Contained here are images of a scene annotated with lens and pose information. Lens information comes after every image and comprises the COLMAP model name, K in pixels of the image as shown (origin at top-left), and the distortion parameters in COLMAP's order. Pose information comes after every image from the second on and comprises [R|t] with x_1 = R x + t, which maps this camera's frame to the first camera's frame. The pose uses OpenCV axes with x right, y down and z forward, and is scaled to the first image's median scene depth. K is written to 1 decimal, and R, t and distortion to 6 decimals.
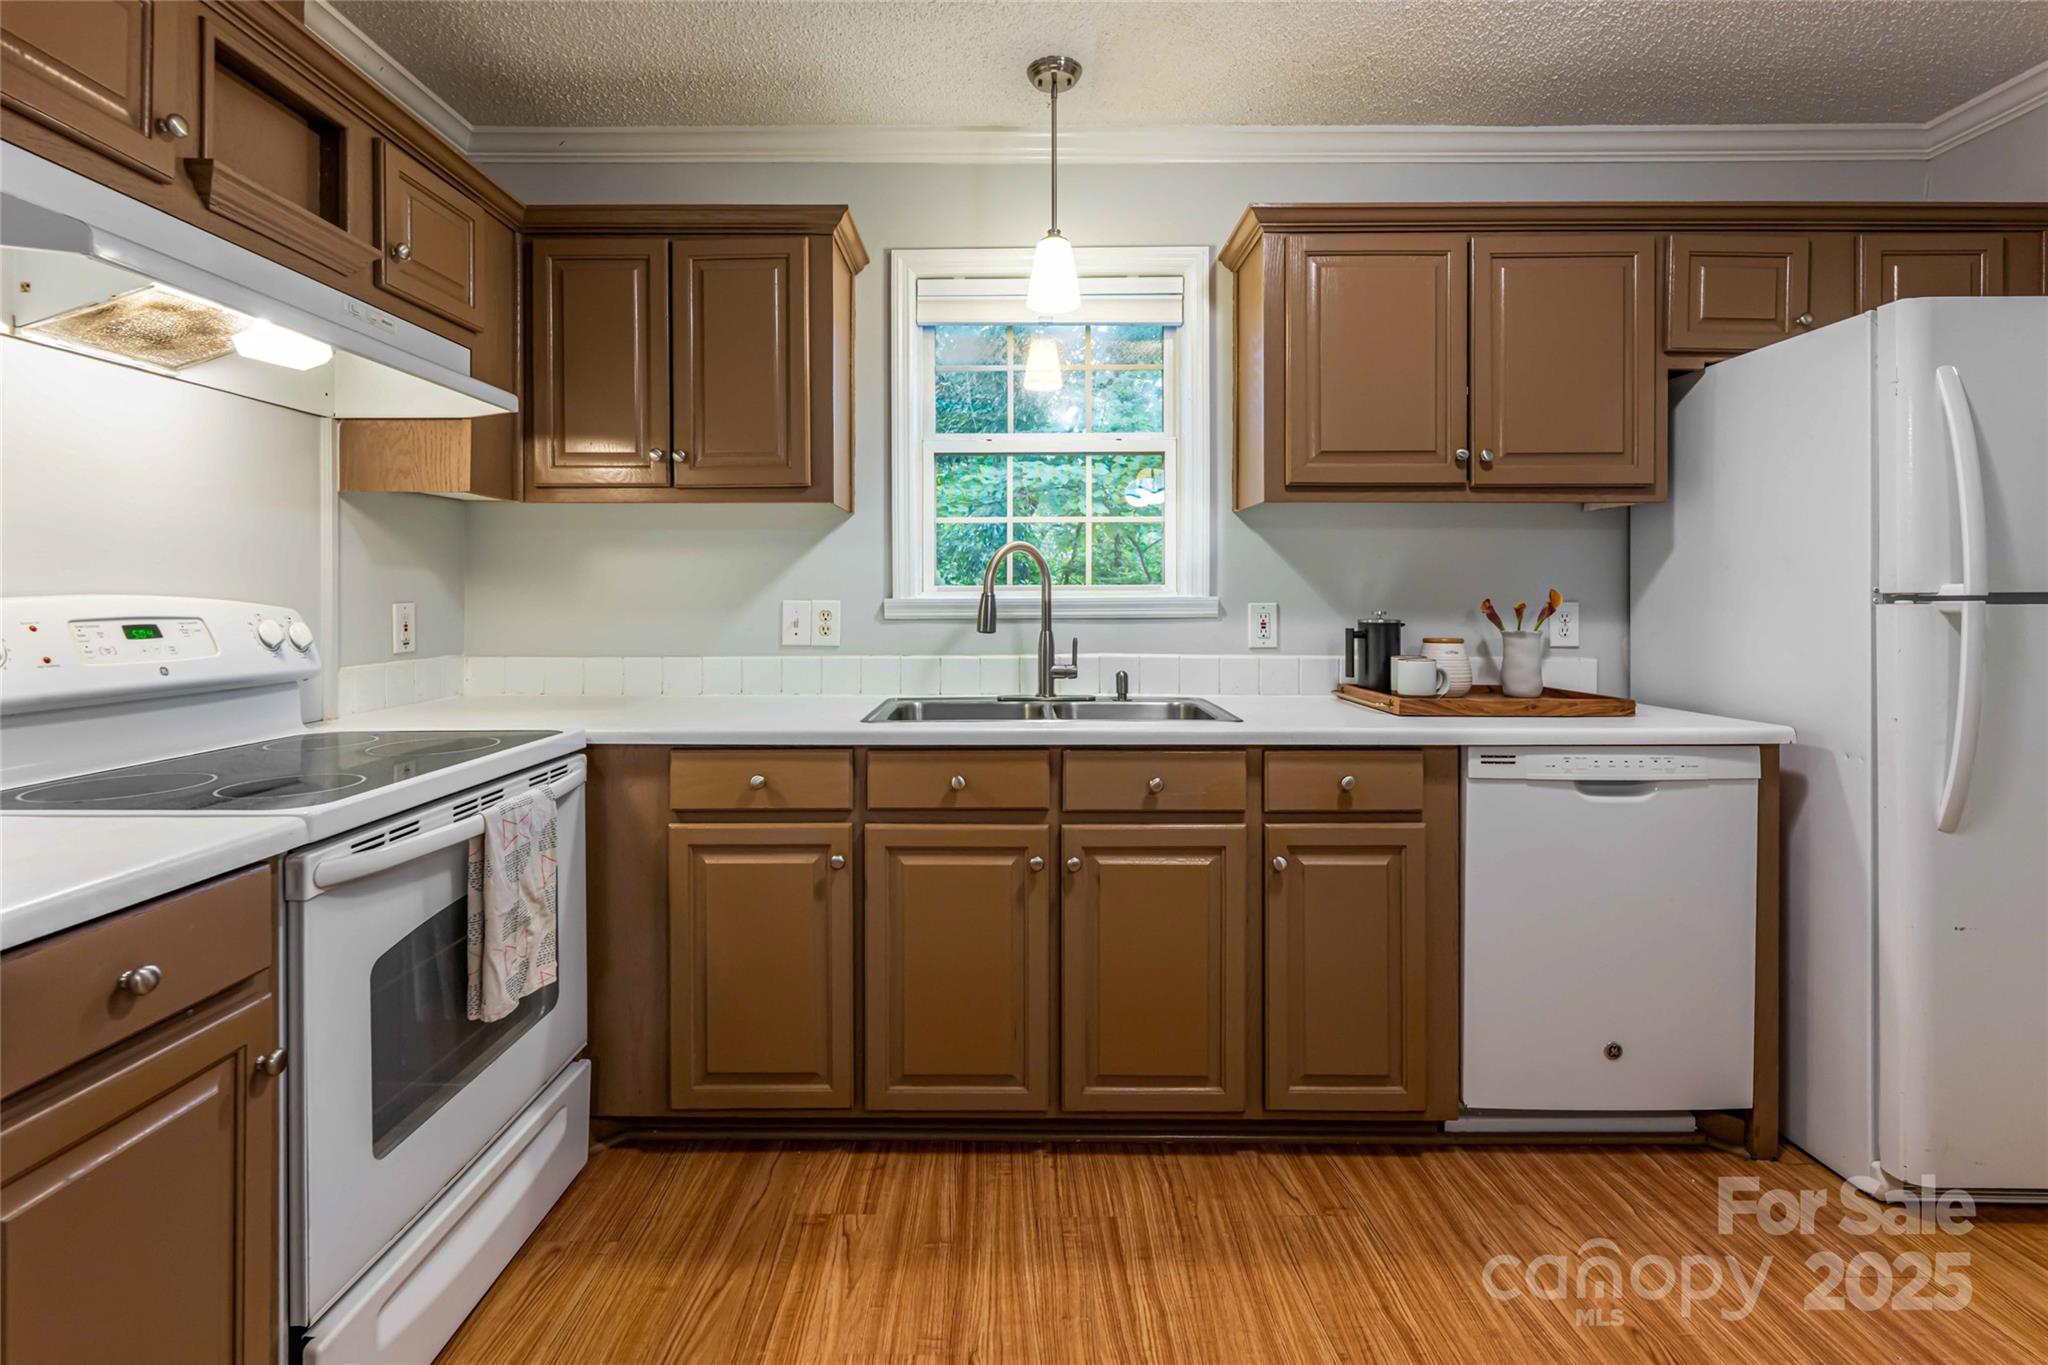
lens RADIAL K [[909.1, 0, 1019.3], [0, 909.1, 601.7], [0, 0, 1]] dist [-0.000912, -0.000112]
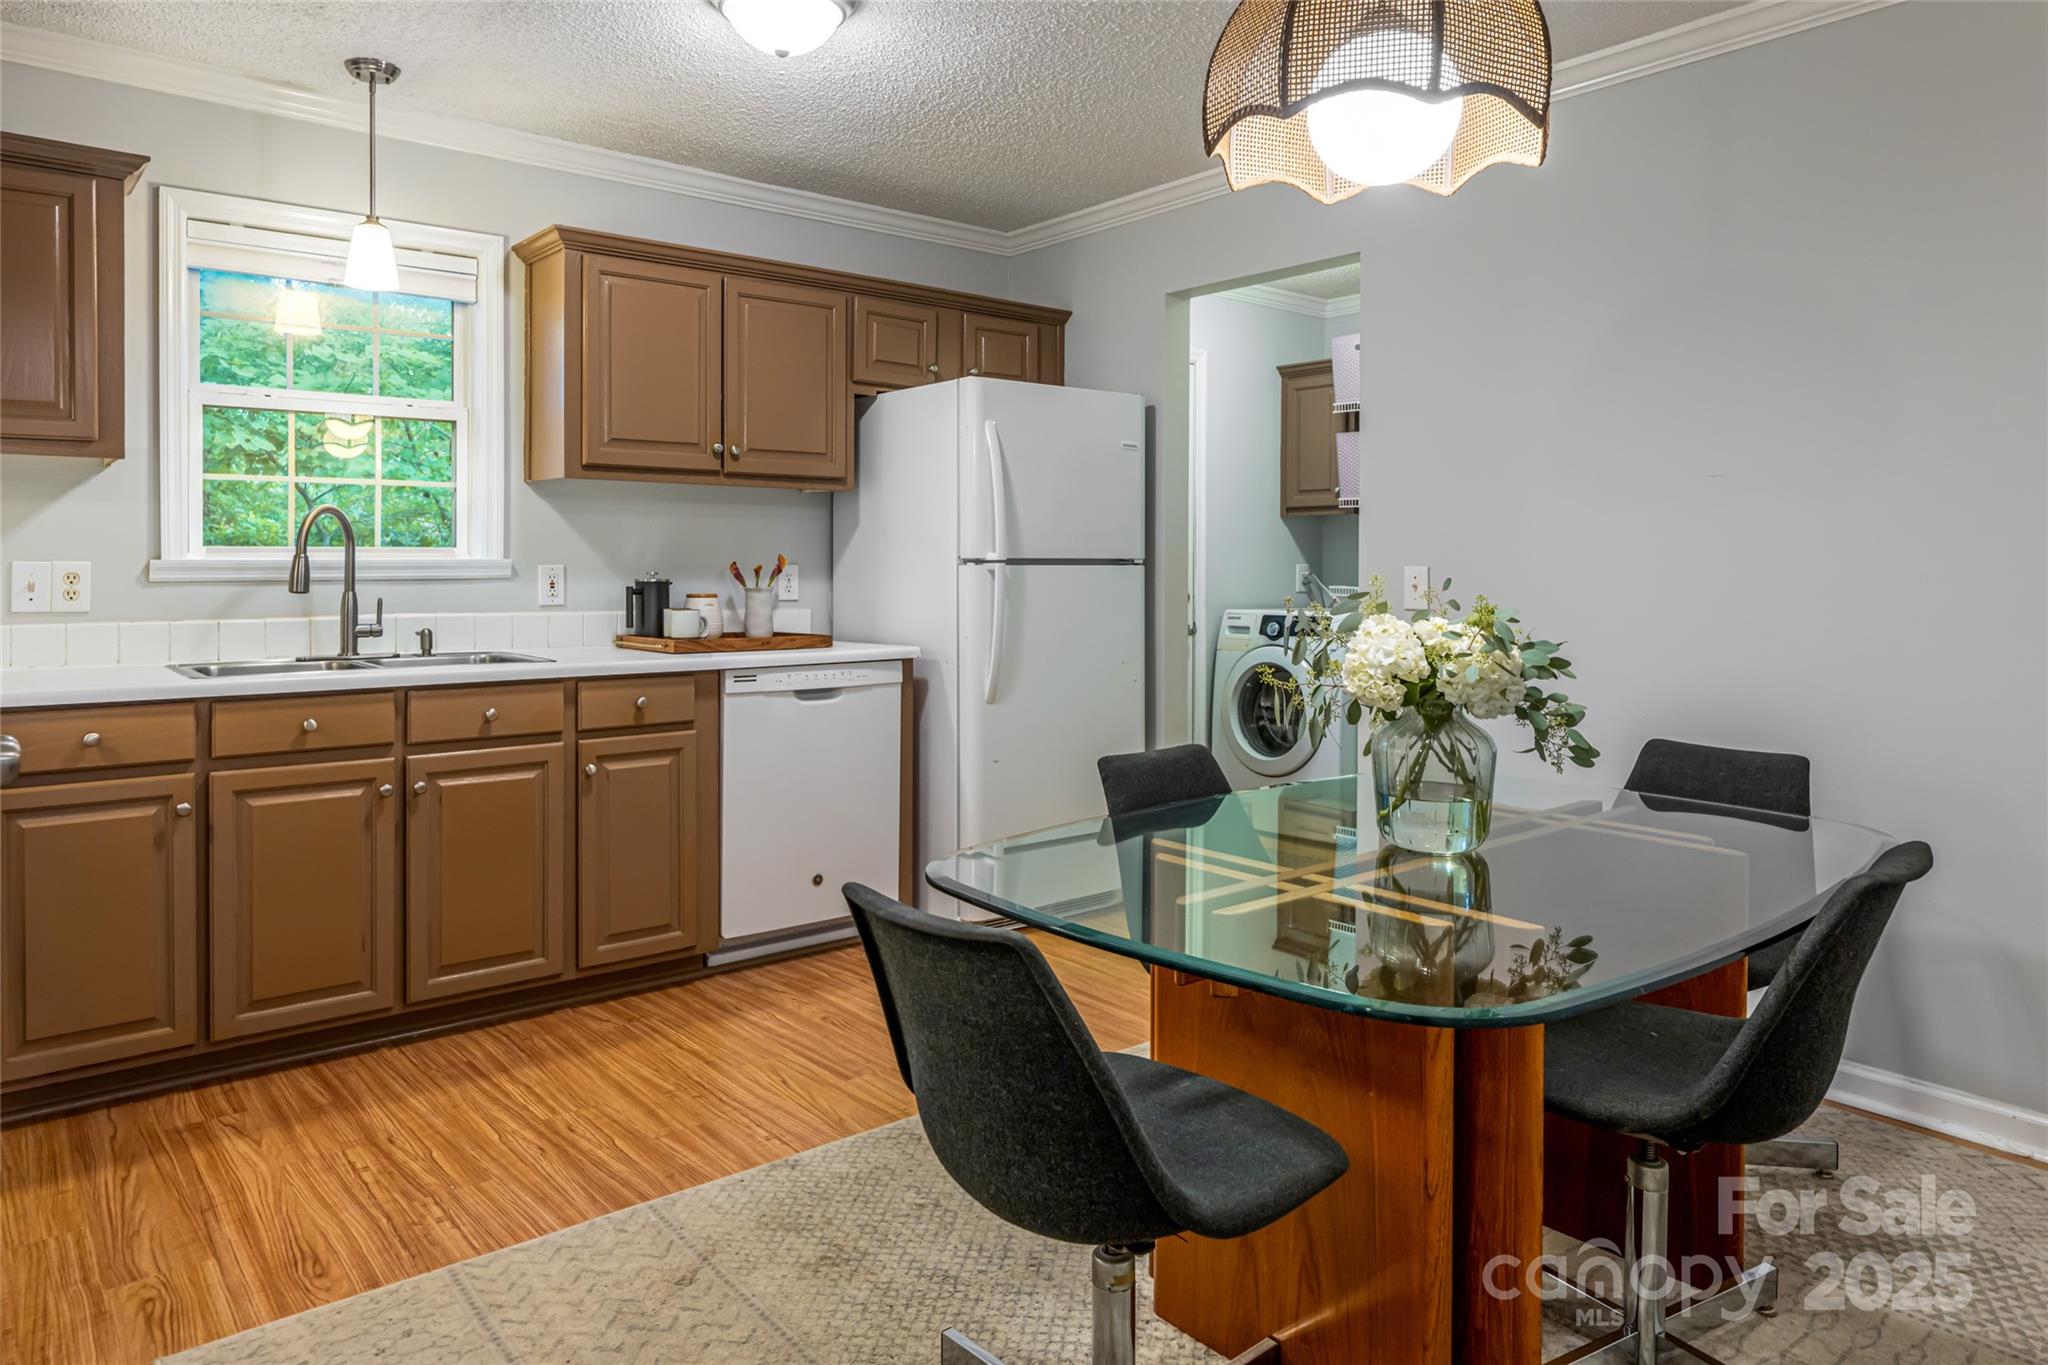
lens RADIAL K [[1288.3, 0, 990.7], [0, 1288.3, 564.8], [0, 0, 1]] dist [0.002228, -0.001192]
pose [[0.771383, 0.001669, 0.636369, -0.403598], [0.001169, 0.999991, -0.004040, 0.010374], [-0.636370, 0.003860, 0.771375, -0.699118]]
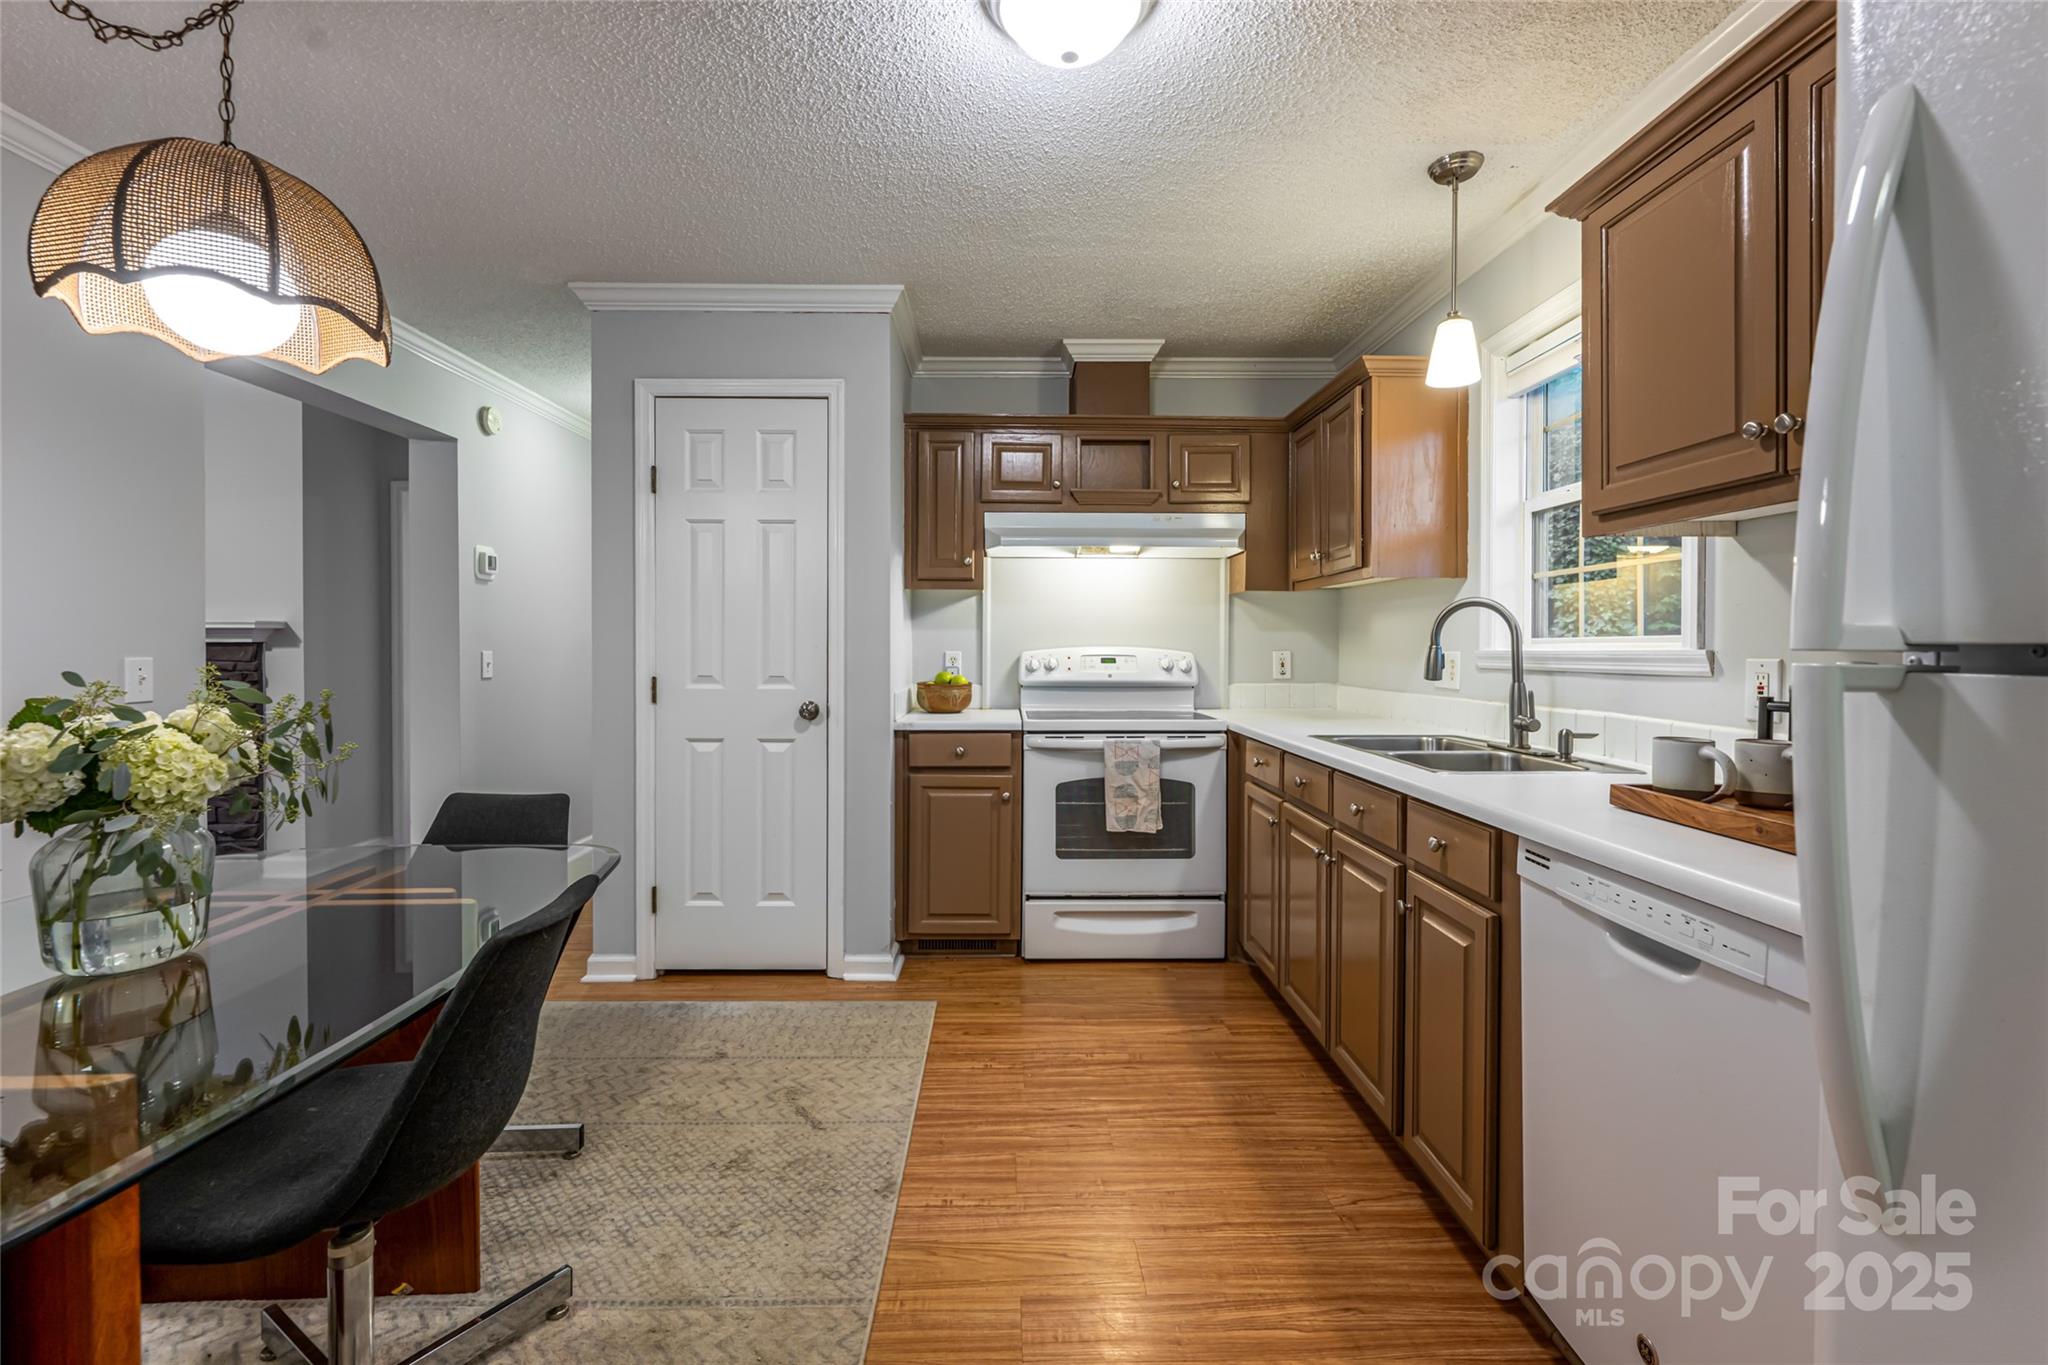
lens RADIAL K [[901.3, 0, 1040.8], [0, 901.3, 657.7], [0, 0, 1]] dist [-0.013546, 0.000210]
pose [[0.040159, 0.012817, -0.999111, 1.213998], [-0.005652, 0.999905, 0.012600, -0.005800], [0.999177, 0.005141, 0.040228, 0.519137]]
